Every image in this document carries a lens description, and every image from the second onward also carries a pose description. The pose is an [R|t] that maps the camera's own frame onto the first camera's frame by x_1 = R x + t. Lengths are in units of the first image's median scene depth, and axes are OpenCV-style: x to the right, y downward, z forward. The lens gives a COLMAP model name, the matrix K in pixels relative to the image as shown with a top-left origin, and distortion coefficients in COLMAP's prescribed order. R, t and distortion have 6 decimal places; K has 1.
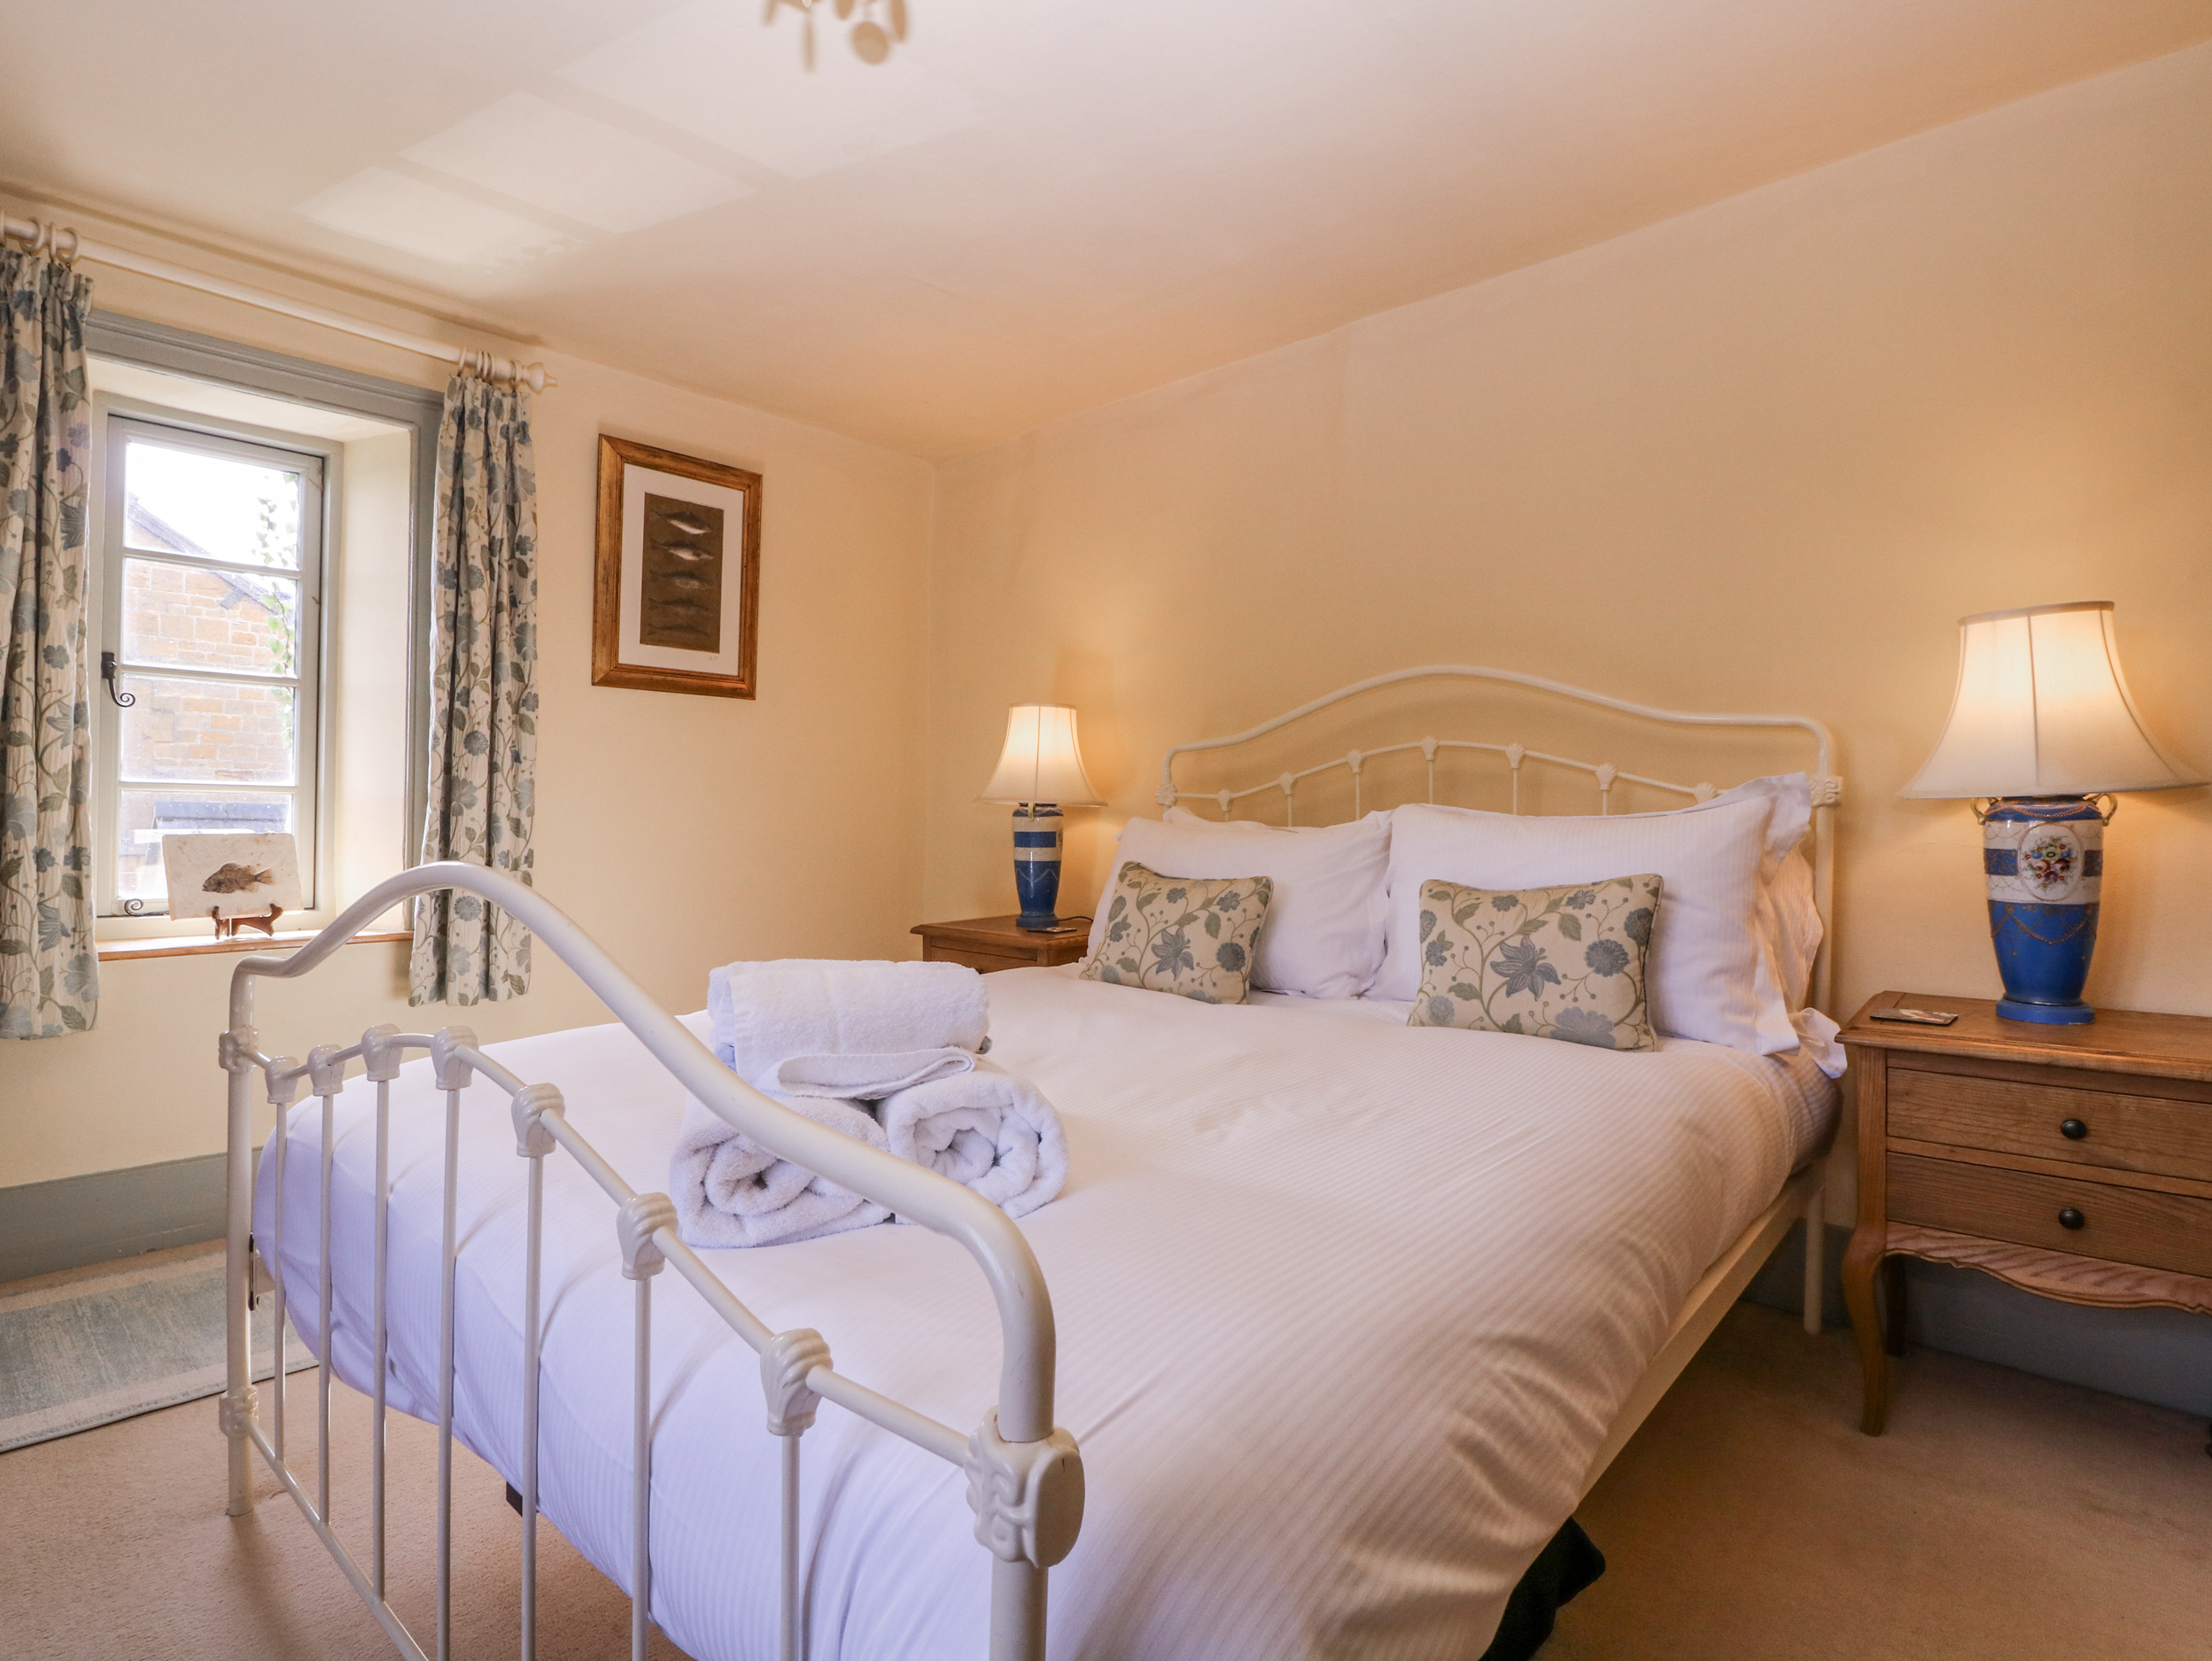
lens RADIAL K [[1158.2, 0, 1087.7], [0, 1158.2, 818.9], [0, 0, 1]] dist [0.000935, -0.013996]
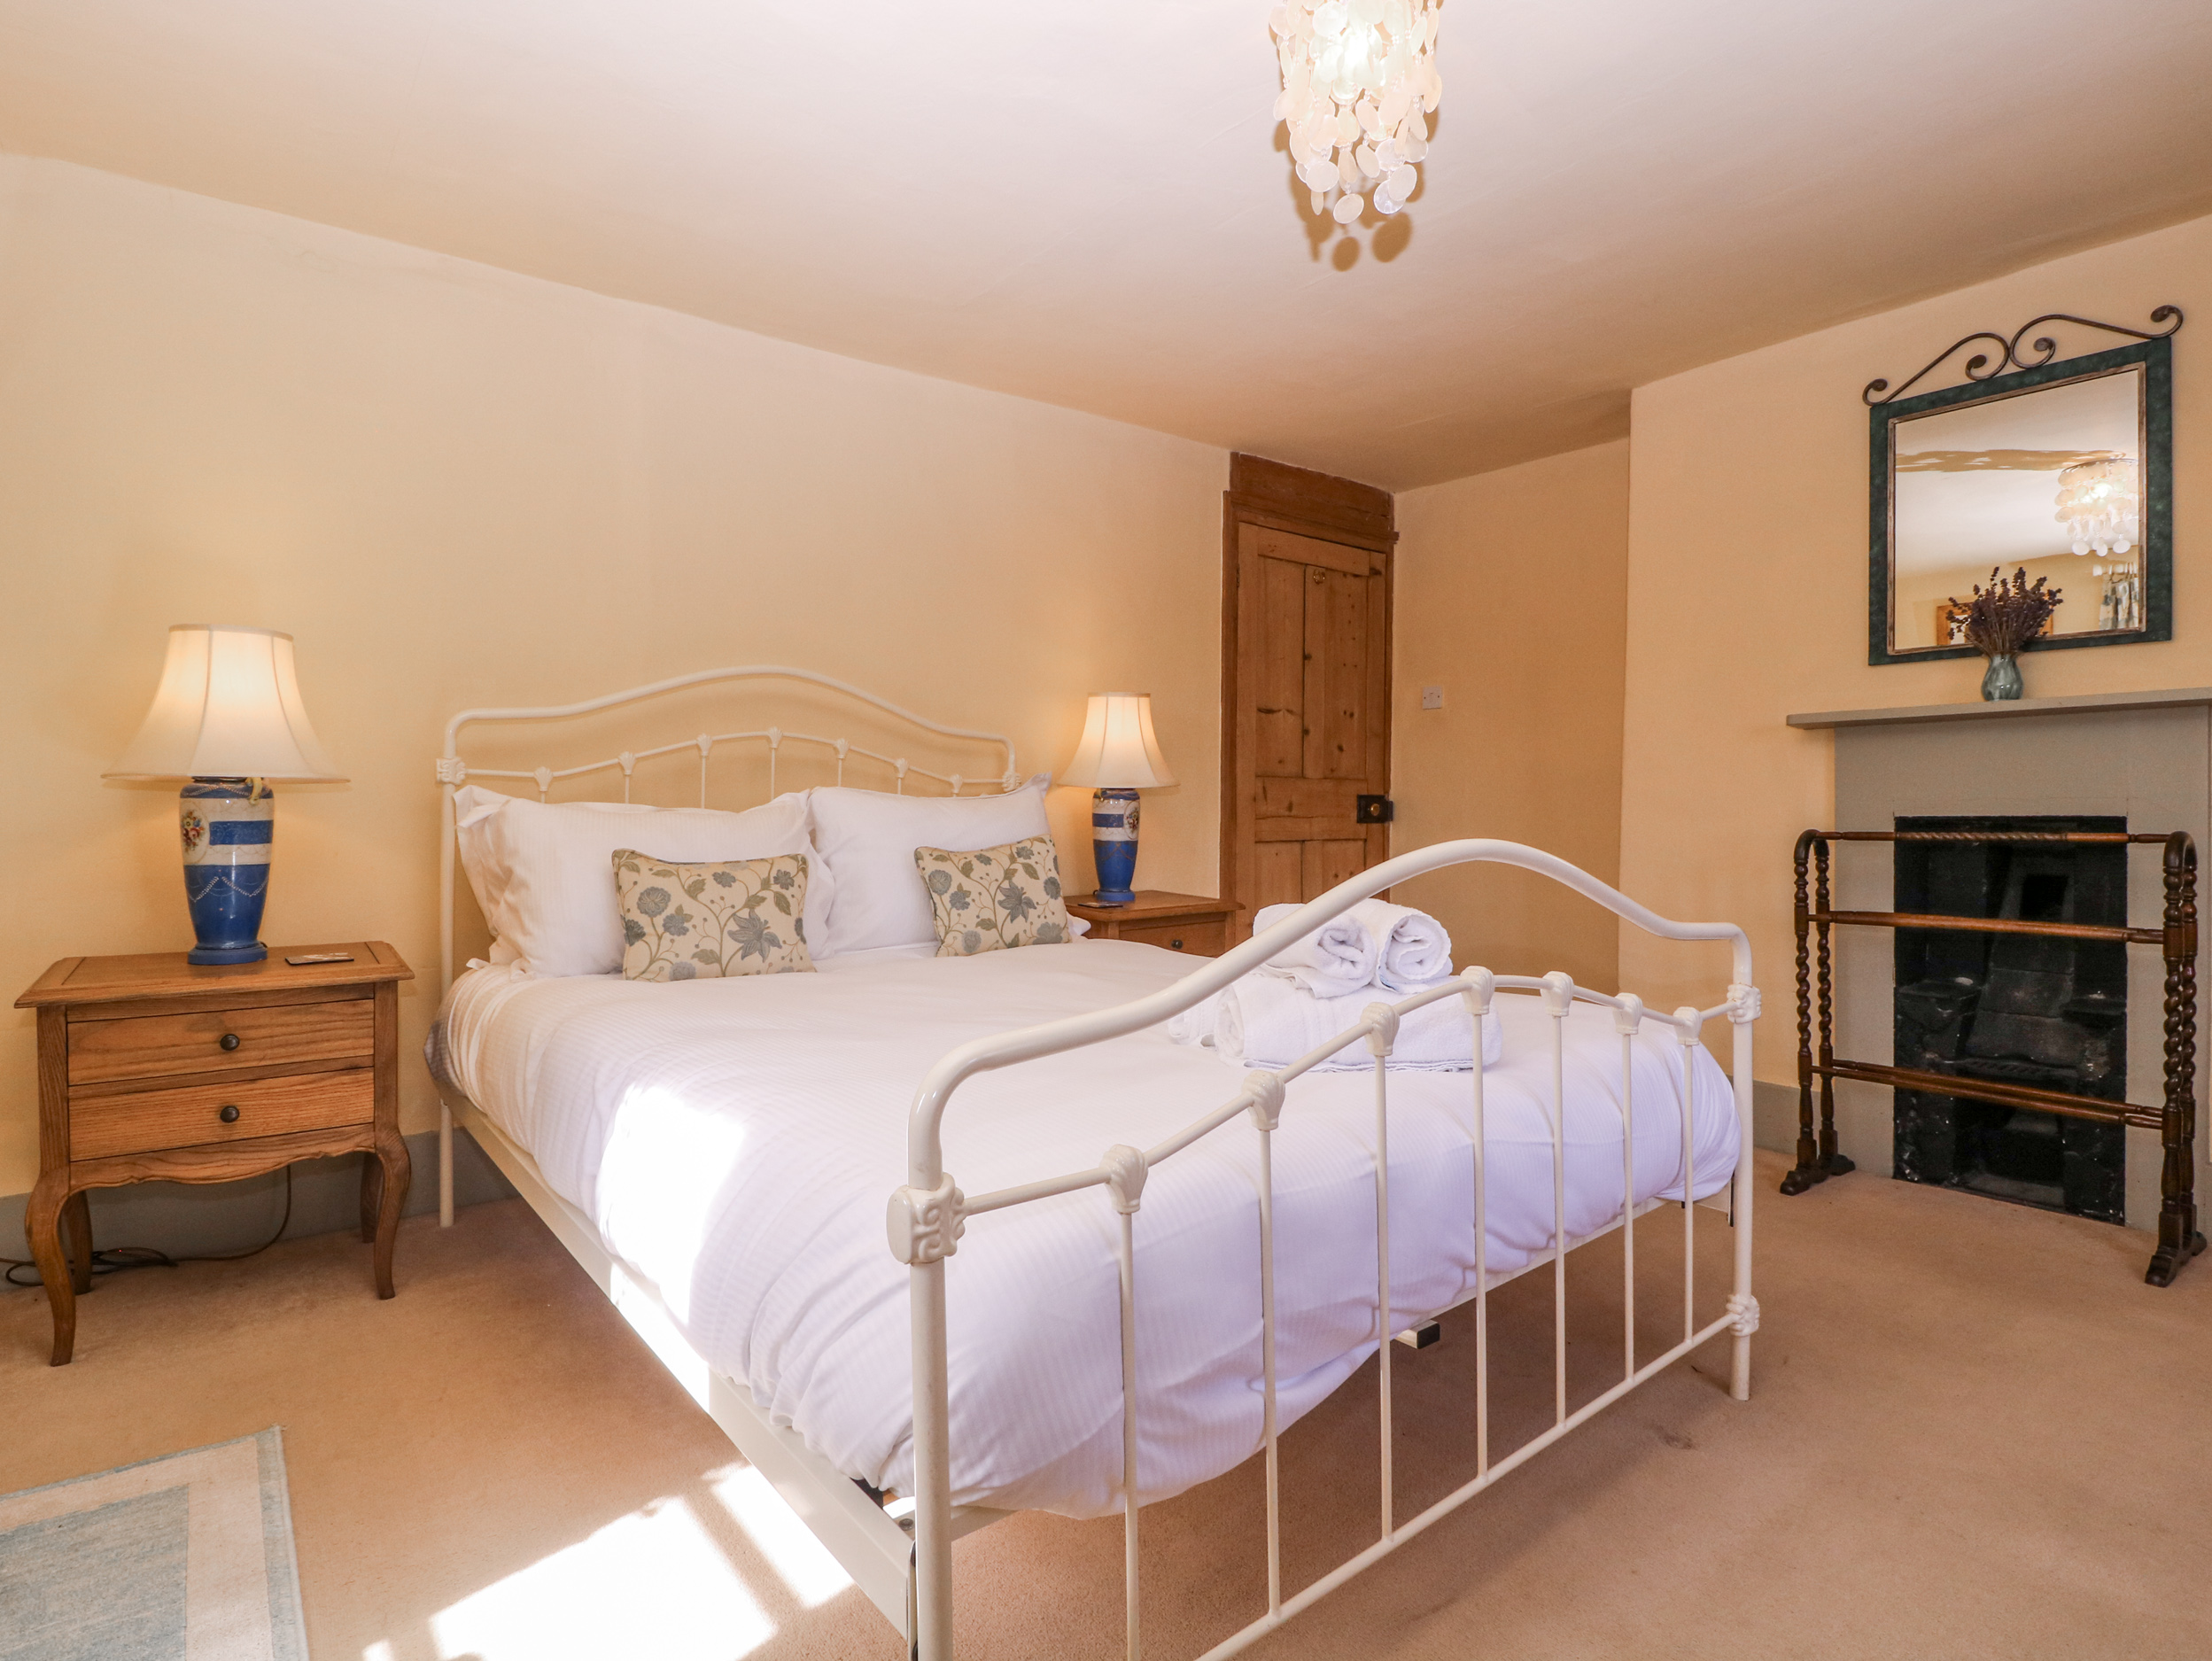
lens RADIAL K [[1122.5, 0, 1106.0], [0, 1122.5, 830.5], [0, 0, 1]] dist [0.000791, -0.011232]
pose [[0.163469, -0.035248, 0.985919, -0.945792], [-0.001738, 0.999350, 0.036016, -0.011723], [-0.986547, -0.007601, 0.163302, 0.622297]]
